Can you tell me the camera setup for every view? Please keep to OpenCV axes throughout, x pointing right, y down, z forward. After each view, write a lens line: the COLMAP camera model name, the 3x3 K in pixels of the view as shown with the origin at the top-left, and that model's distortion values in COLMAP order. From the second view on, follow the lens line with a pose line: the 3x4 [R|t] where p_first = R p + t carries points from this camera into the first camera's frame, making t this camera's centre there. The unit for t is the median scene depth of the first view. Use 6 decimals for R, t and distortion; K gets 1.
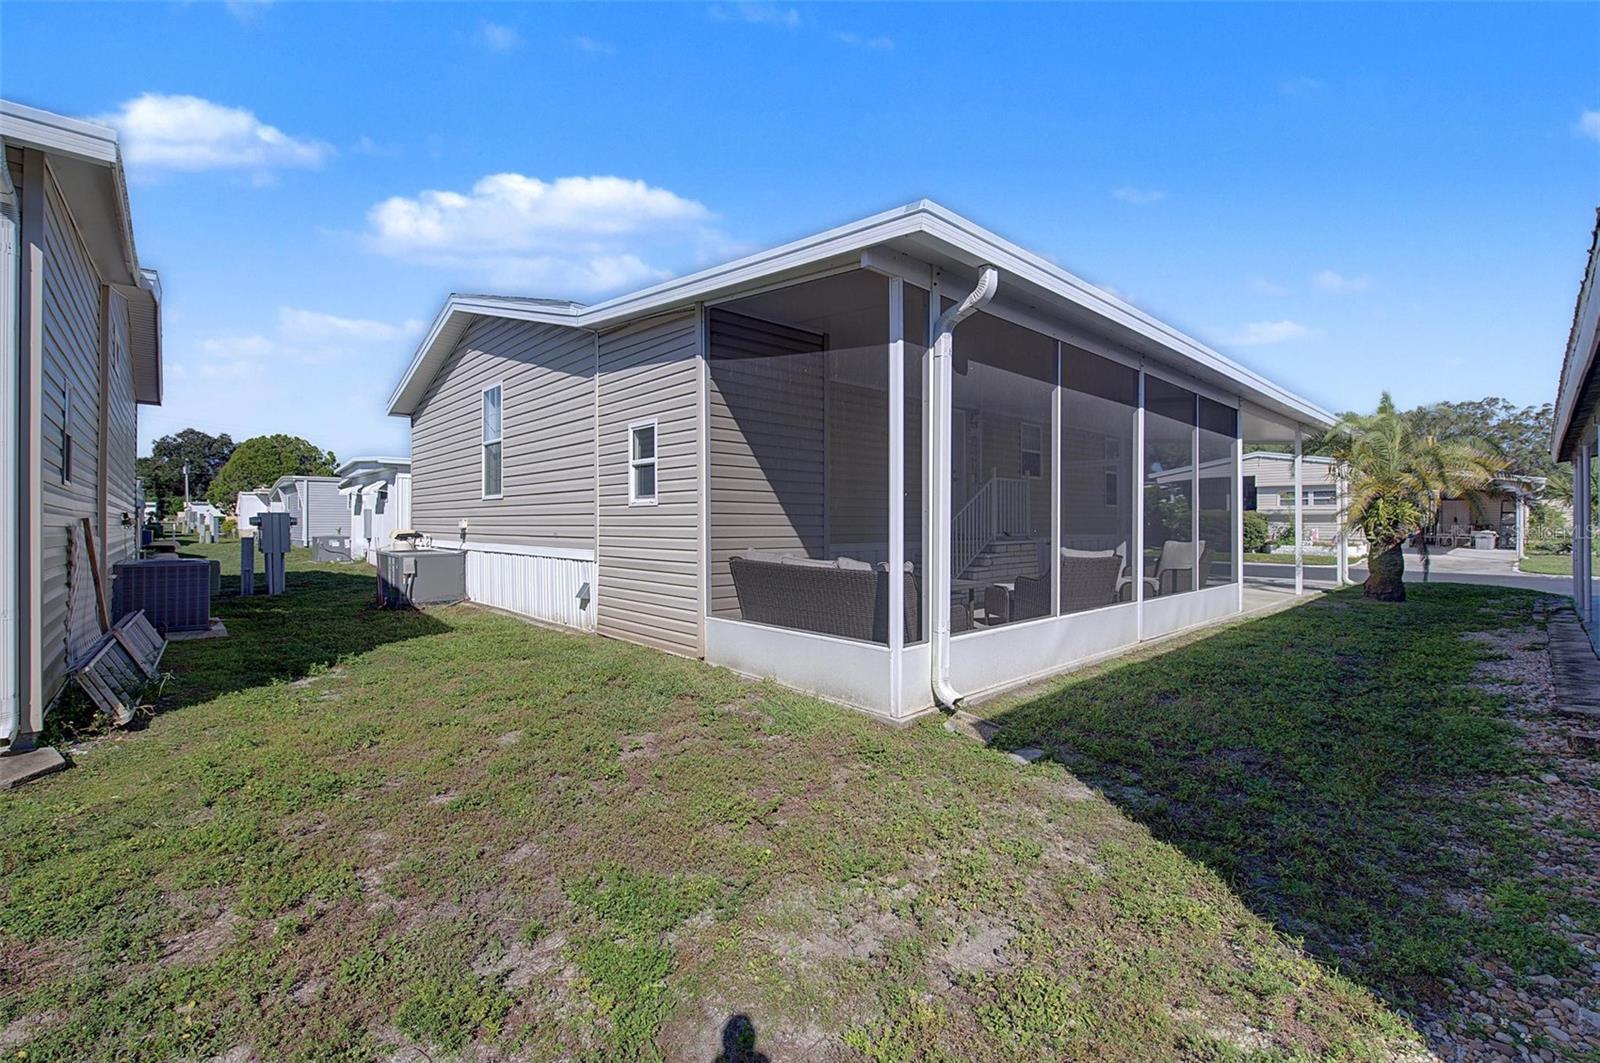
lens RADIAL K [[705.0, 0, 801.1], [0, 705.0, 523.9], [0, 0, 1]] dist [0.000479, -0.000142]
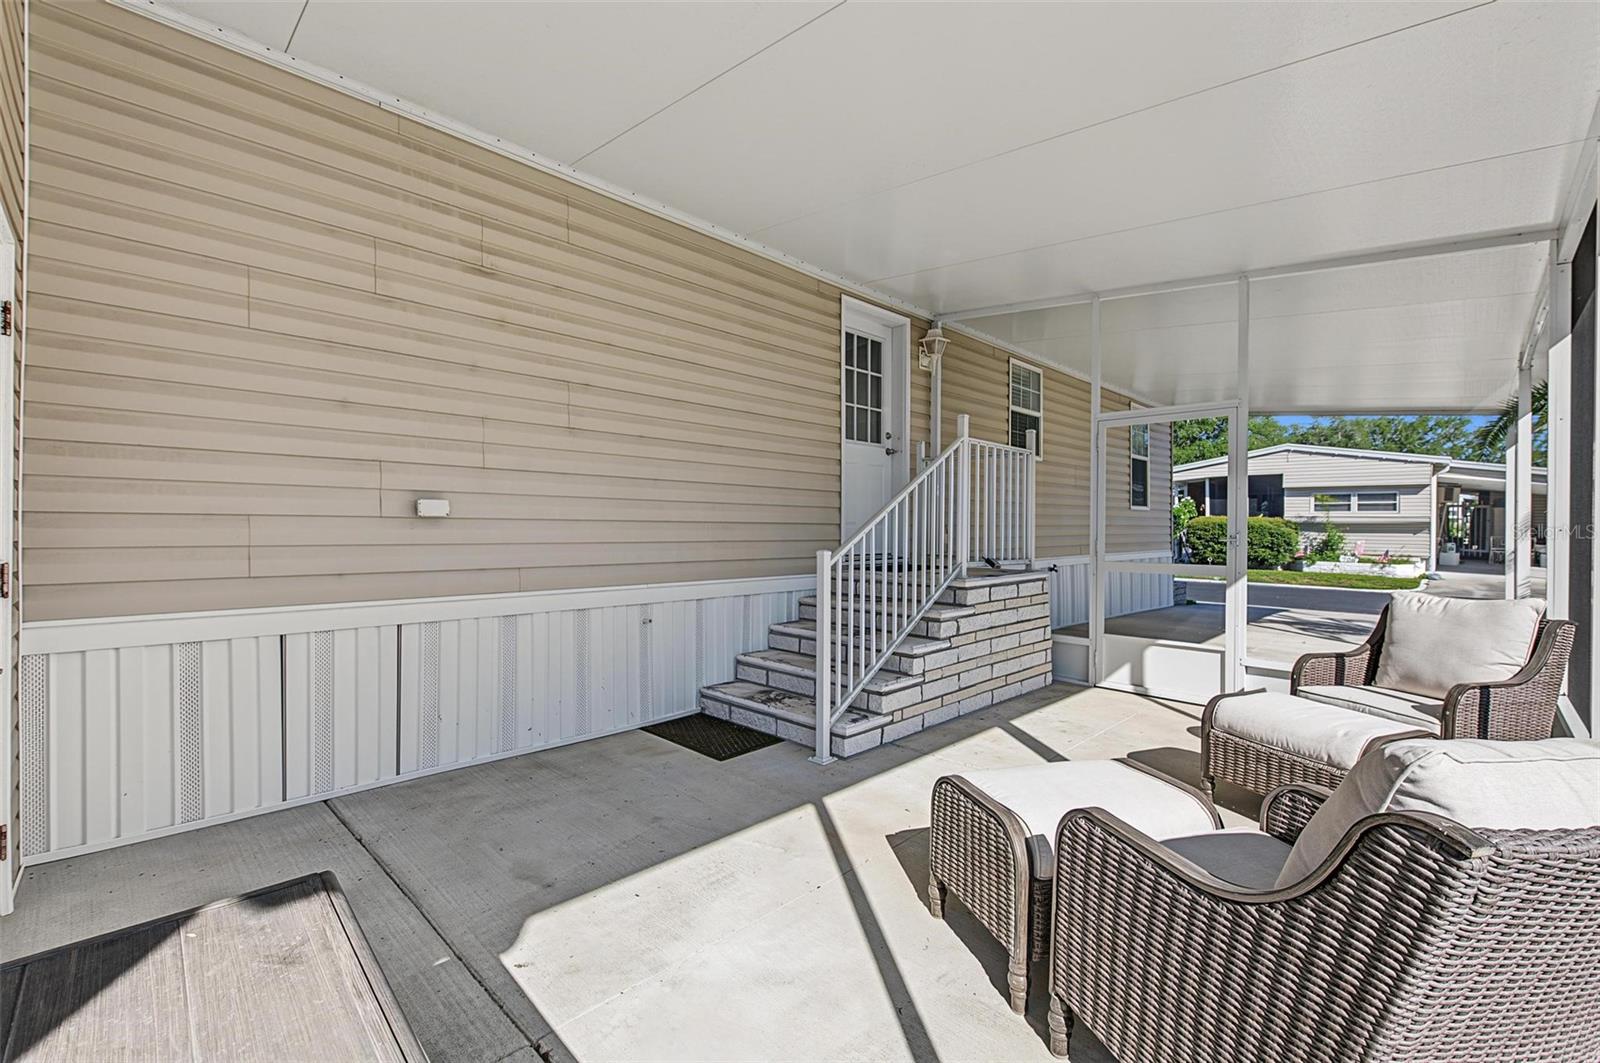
lens RADIAL K [[666.8, 0, 800.0], [0, 666.8, 531.5], [0, 0, 1]] dist [-0.000557, -0.000175]
pose [[0.999407, 0.008893, 0.033261, 0.074494], [-0.009159, 0.999927, 0.007839, -0.003915], [-0.033188, -0.008139, 0.999416, 0.276990]]
